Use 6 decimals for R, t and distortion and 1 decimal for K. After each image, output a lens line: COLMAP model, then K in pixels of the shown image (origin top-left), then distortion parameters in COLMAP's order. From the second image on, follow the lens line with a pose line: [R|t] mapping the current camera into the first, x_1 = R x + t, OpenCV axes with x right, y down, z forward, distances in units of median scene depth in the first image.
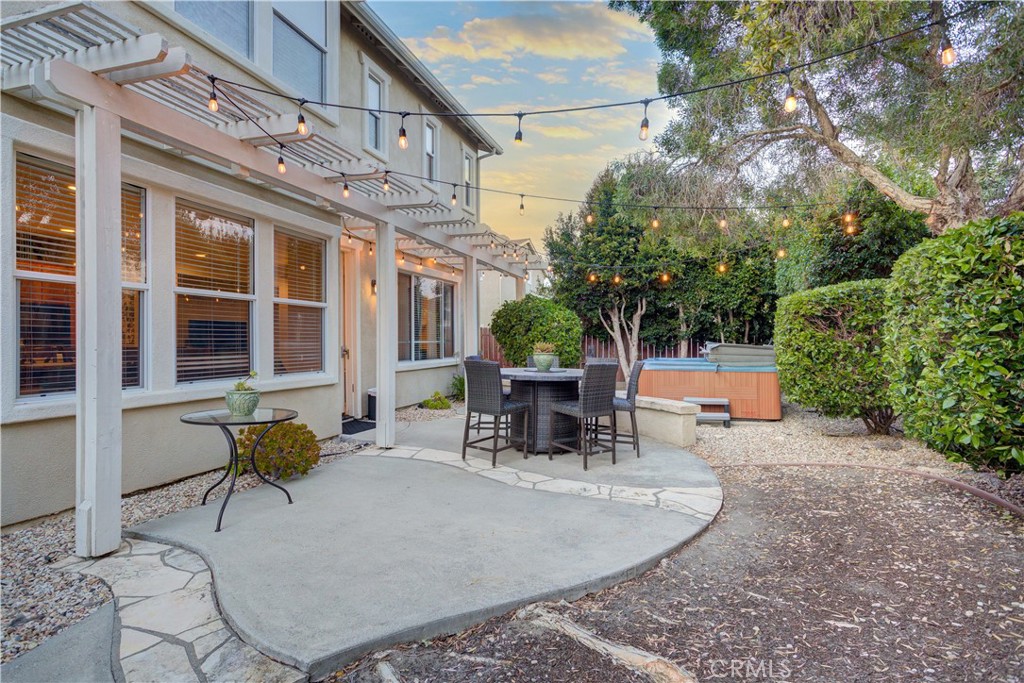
lens RADIAL K [[494.5, 0, 506.7], [0, 494.5, 341.4], [0, 0, 1]] dist [-0.012865, 0.003171]
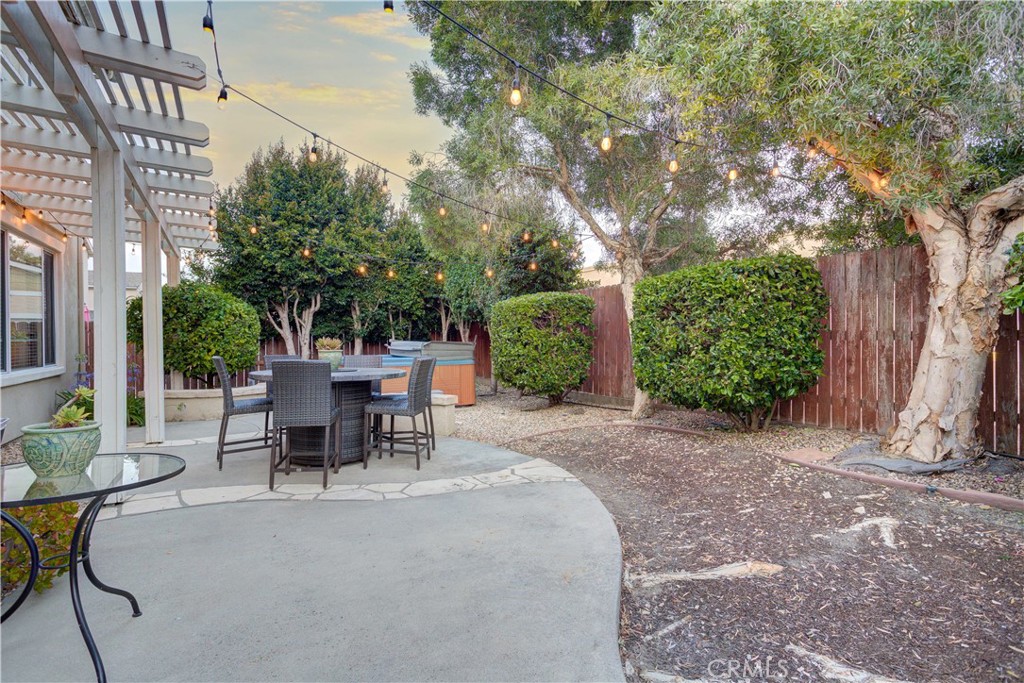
lens RADIAL K [[494.5, 0, 510.3], [0, 494.5, 340.4], [0, 0, 1]] dist [-0.012865, 0.003171]
pose [[0.658449, -0.003236, 0.752618, -0.523175], [0.005484, 0.999985, -0.000497, 0.011958], [-0.752605, 0.004454, 0.658457, 0.270373]]
